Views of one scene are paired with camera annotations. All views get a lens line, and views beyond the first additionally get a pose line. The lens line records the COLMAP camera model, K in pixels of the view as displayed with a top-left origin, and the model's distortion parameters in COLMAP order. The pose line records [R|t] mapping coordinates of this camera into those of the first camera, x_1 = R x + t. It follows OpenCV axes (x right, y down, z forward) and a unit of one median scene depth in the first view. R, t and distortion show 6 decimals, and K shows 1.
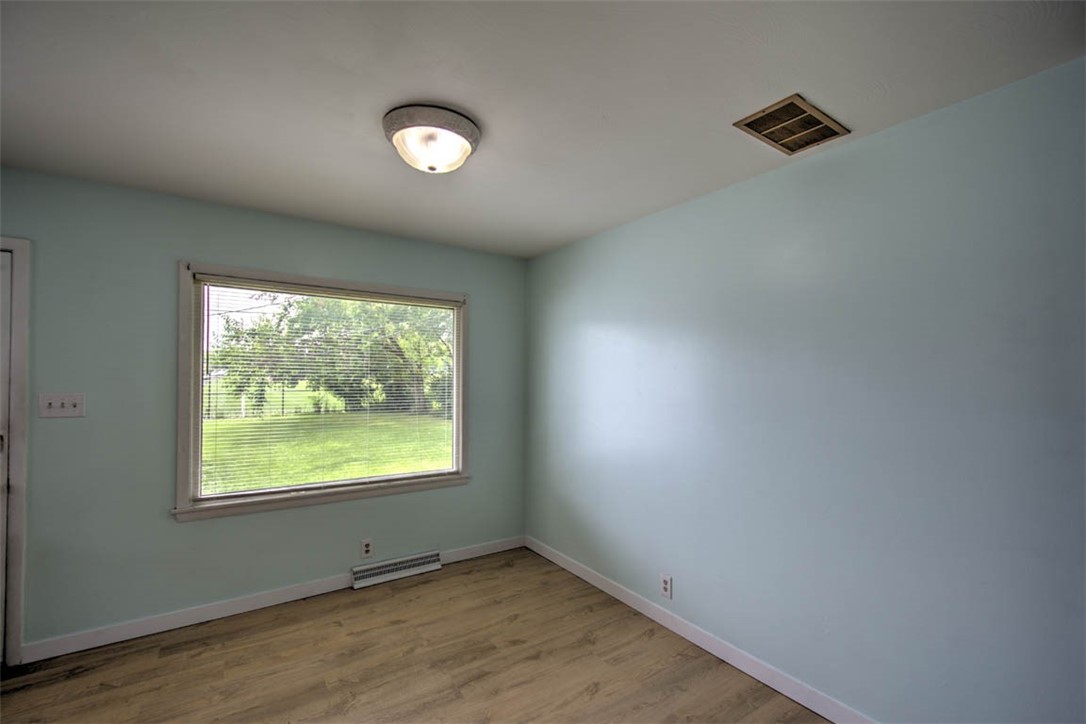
lens RADIAL K [[468.9, 0, 537.4], [0, 468.9, 373.8], [0, 0, 1]] dist [-0.001200, -0.000432]
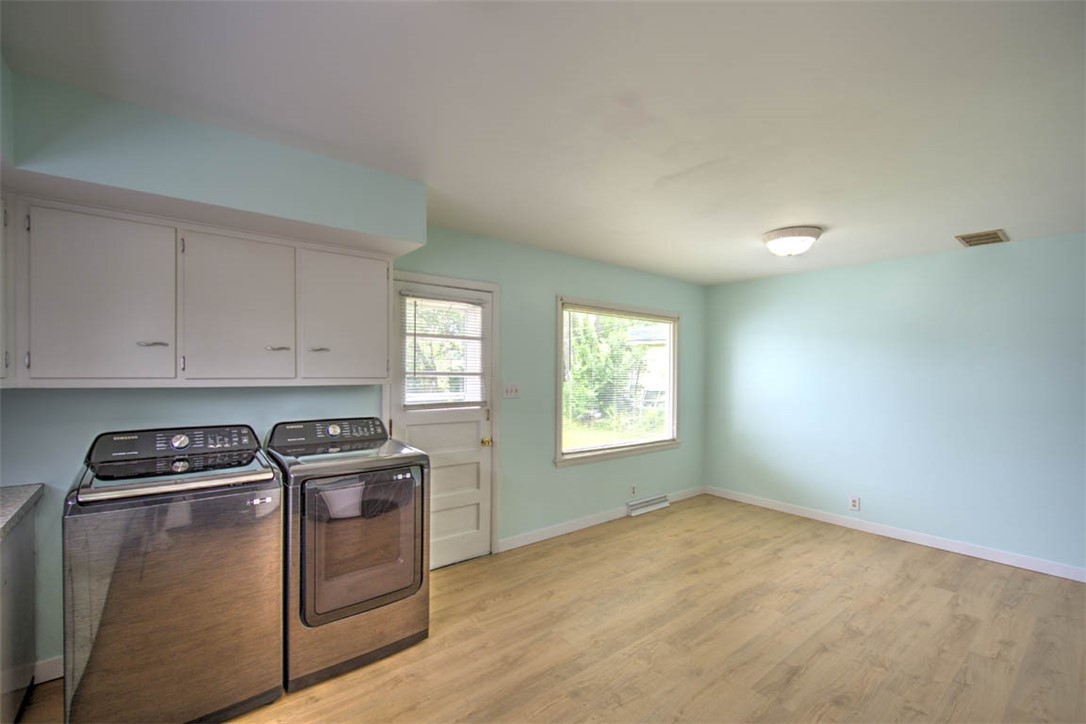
lens RADIAL K [[468.9, 0, 537.4], [0, 468.9, 373.8], [0, 0, 1]] dist [-0.001200, -0.000432]
pose [[0.997752, -0.002859, 0.066960, -0.889414], [0.001787, 0.999869, 0.016062, -0.012608], [-0.066997, -0.015907, 0.997626, -0.494255]]
